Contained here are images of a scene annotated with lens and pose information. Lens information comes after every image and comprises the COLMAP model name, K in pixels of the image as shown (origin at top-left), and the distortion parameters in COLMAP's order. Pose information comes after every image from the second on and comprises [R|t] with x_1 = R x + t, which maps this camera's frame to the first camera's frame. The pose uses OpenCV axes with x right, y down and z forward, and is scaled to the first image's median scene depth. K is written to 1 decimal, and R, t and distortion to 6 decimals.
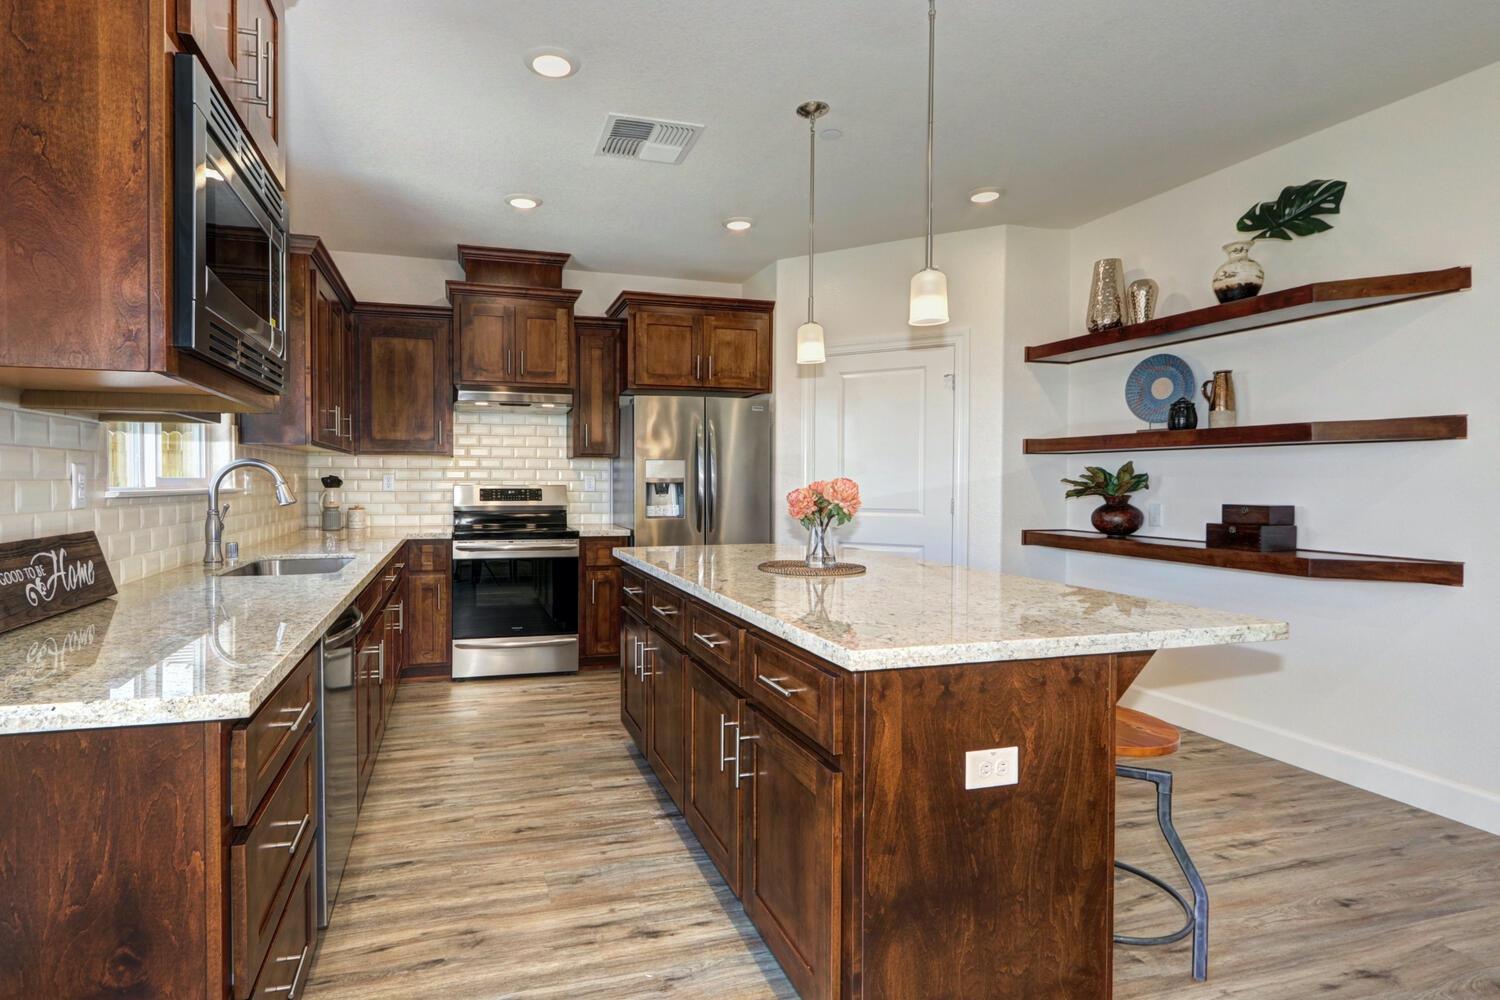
lens RADIAL K [[731.2, 0, 748.4], [0, 731.2, 496.2], [0, 0, 1]] dist [-0.000584, -0.001564]
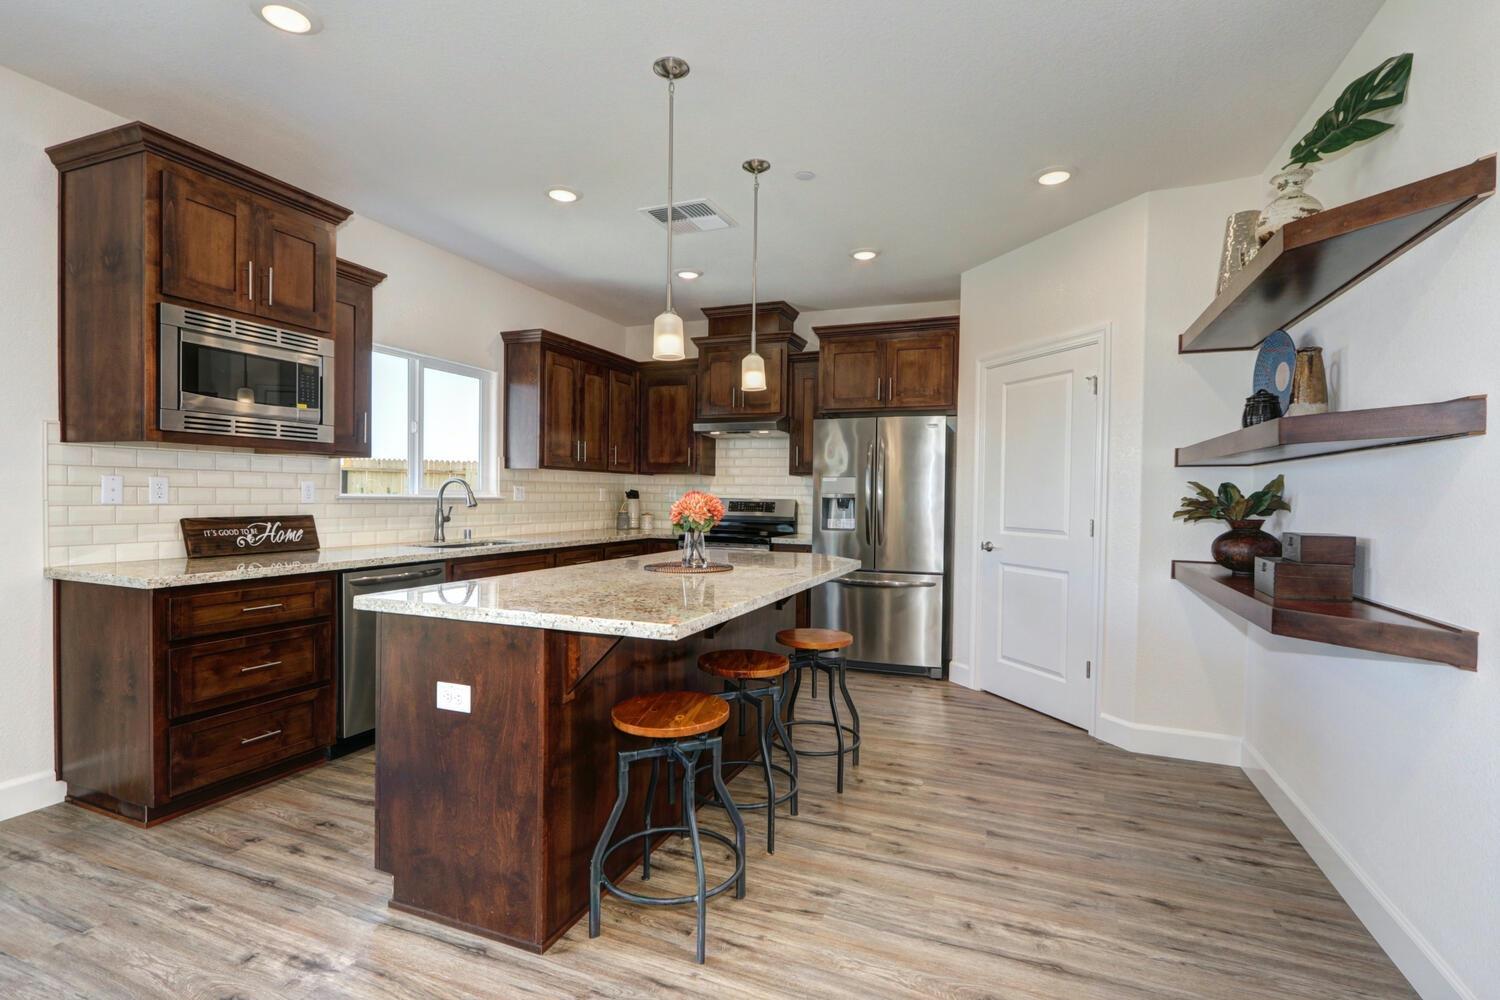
lens RADIAL K [[731.2, 0, 779.2], [0, 731.2, 511.8], [0, 0, 1]] dist [-0.000584, -0.001564]
pose [[0.794631, 0.022652, -0.606670, 0.621852], [-0.025072, 0.999676, 0.004486, -0.000501], [0.606575, 0.011646, 0.794941, 0.100416]]
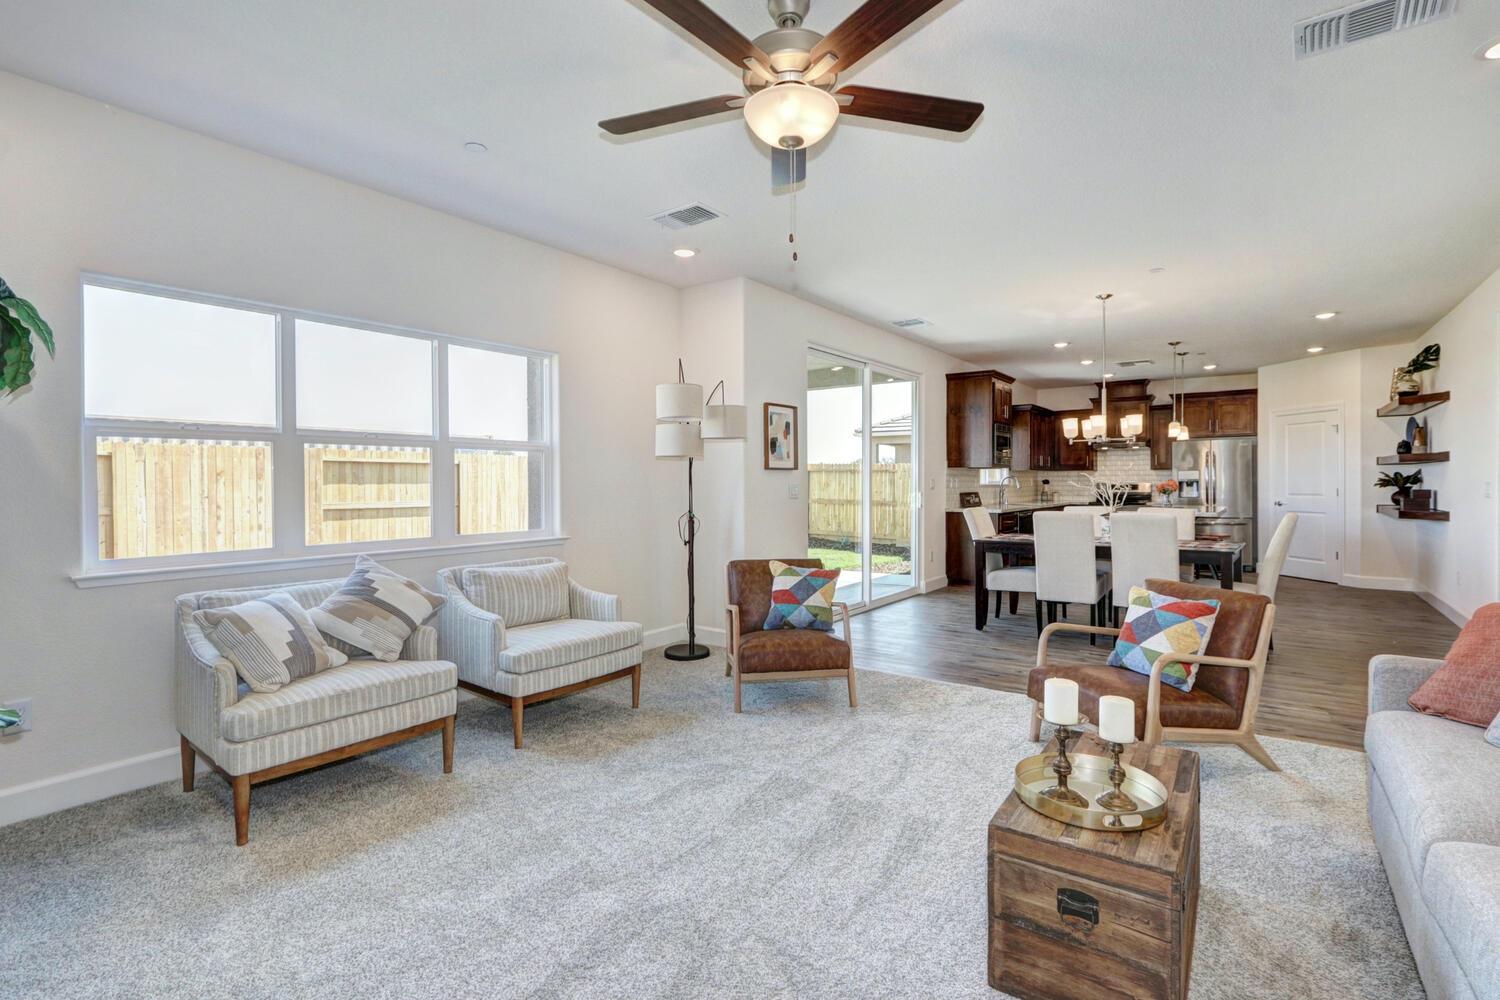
lens RADIAL K [[703.2, 0, 747.1], [0, 703.2, 494.5], [0, 0, 1]] dist [-0.022476, 0.000360]
pose [[0.566077, 0.008352, -0.824310, 1.108347], [-0.010720, 0.999939, 0.002770, 0.038285], [0.824282, 0.007268, 0.566132, -1.638371]]
